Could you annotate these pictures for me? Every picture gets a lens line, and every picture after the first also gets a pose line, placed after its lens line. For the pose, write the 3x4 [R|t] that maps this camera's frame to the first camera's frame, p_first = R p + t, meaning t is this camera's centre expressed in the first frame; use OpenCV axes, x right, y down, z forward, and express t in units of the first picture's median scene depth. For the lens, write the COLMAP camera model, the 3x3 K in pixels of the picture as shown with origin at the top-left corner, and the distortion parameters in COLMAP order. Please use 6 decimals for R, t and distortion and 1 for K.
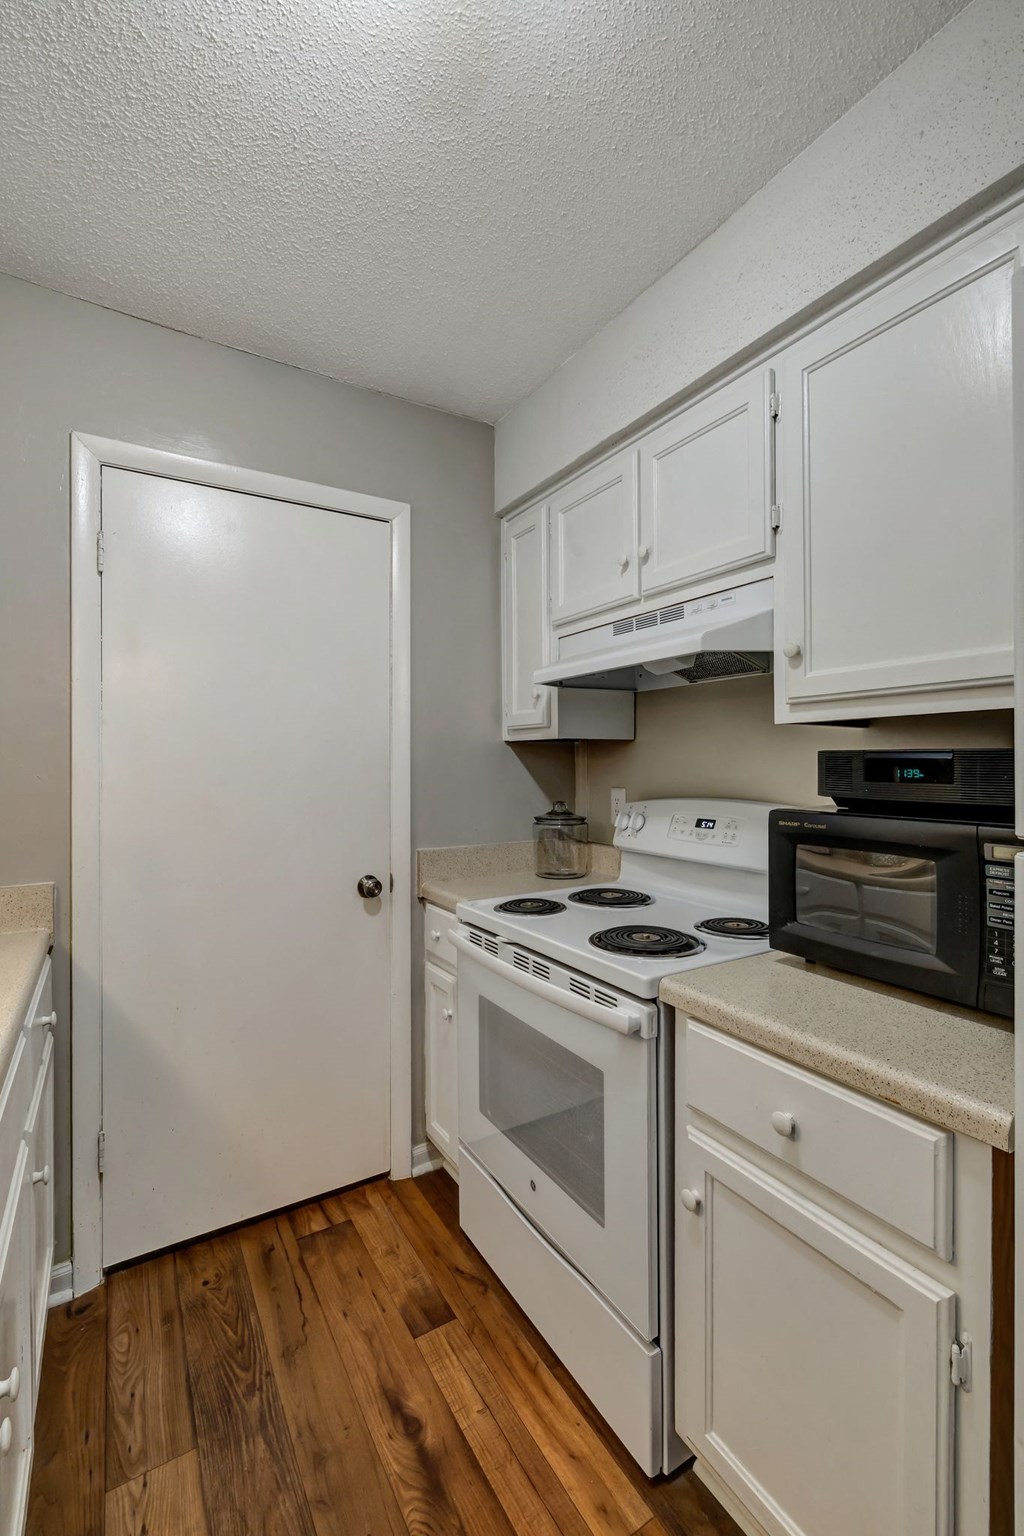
lens RADIAL K [[650.1, 0, 505.6], [0, 650.1, 764.0], [0, 0, 1]] dist [-0.000672, -0.000115]
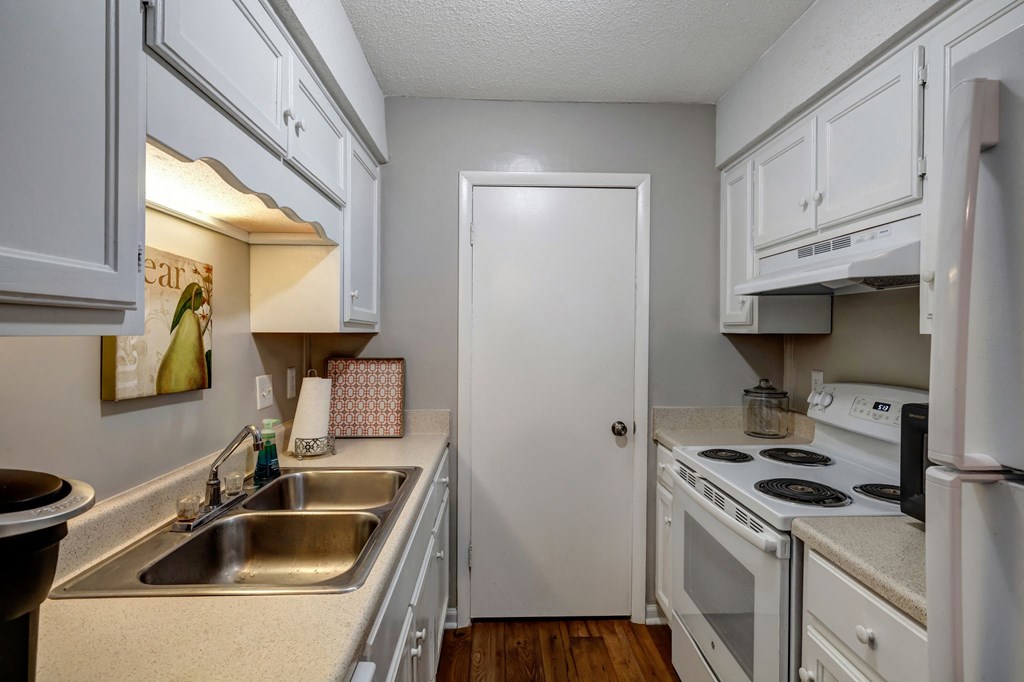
lens RADIAL K [[476.7, 0, 510.6], [0, 476.7, 338.0], [0, 0, 1]] dist [-0.004224, 0.000108]
pose [[0.872862, 0.011742, -0.487826, 0.138036], [-0.006624, 0.999903, 0.012216, -0.046775], [0.487922, -0.007432, 0.872855, -0.133102]]
